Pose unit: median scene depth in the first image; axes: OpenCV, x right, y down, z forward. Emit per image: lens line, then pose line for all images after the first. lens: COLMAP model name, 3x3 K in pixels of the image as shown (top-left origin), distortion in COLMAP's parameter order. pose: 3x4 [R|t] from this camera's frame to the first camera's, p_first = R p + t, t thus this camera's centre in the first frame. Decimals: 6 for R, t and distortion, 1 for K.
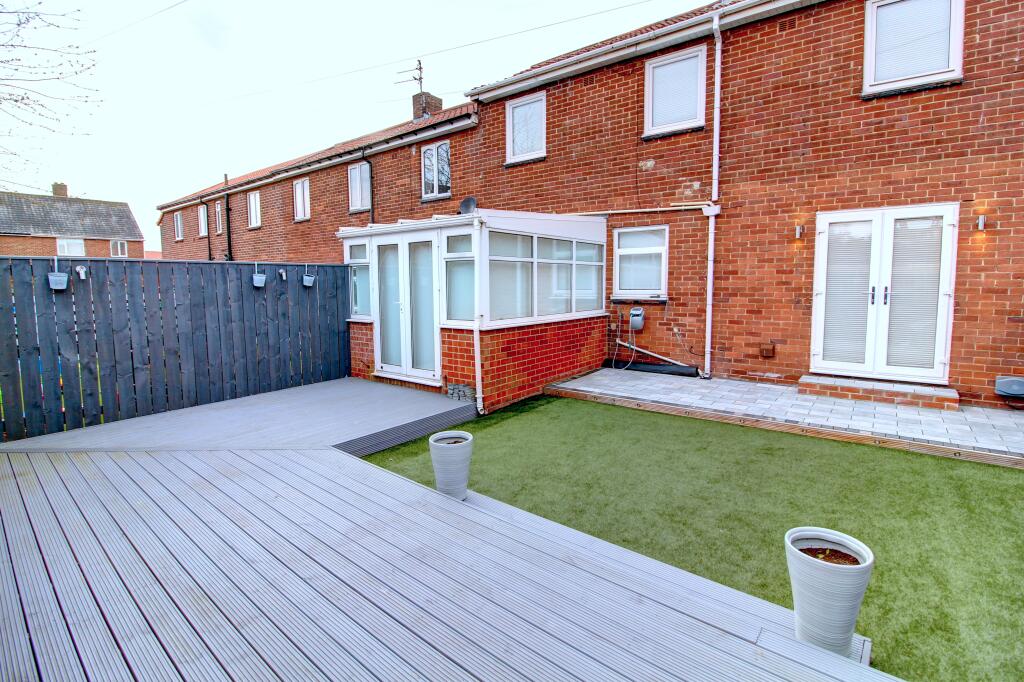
lens RADIAL K [[492.4, 0, 521.4], [0, 492.4, 336.3], [0, 0, 1]] dist [-0.009859, -0.003040]
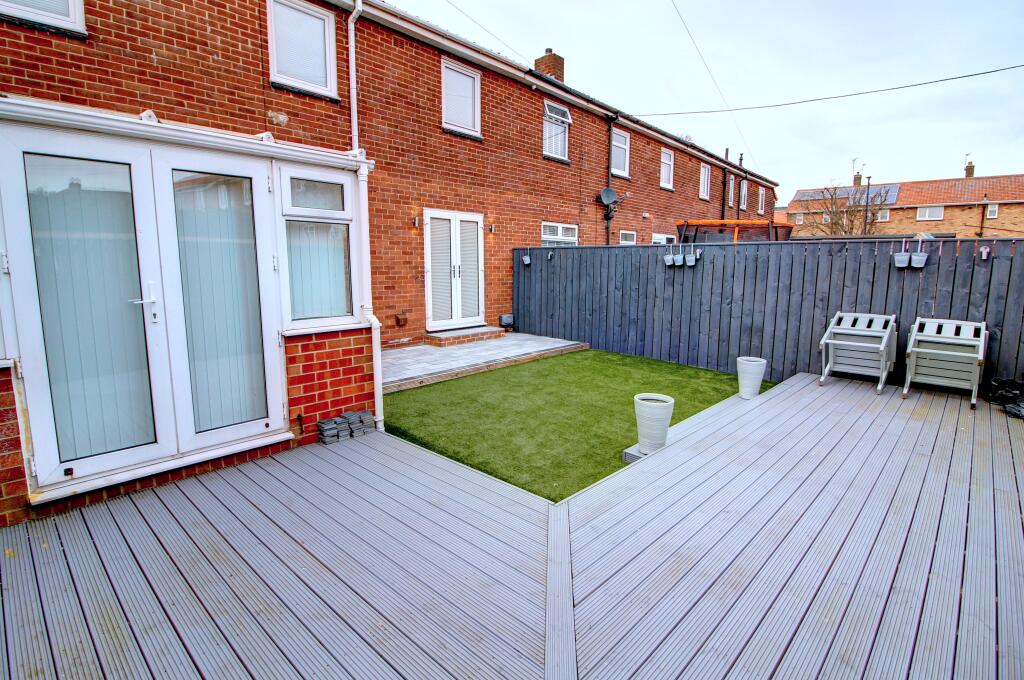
lens RADIAL K [[492.4, 0, 520.8], [0, 492.4, 337.9], [0, 0, 1]] dist [-0.009859, -0.003040]
pose [[0.061317, -0.143404, 0.987763, -0.713423], [0.100895, 0.985446, 0.136804, -0.066328], [-0.993006, 0.091272, 0.074893, 0.683896]]
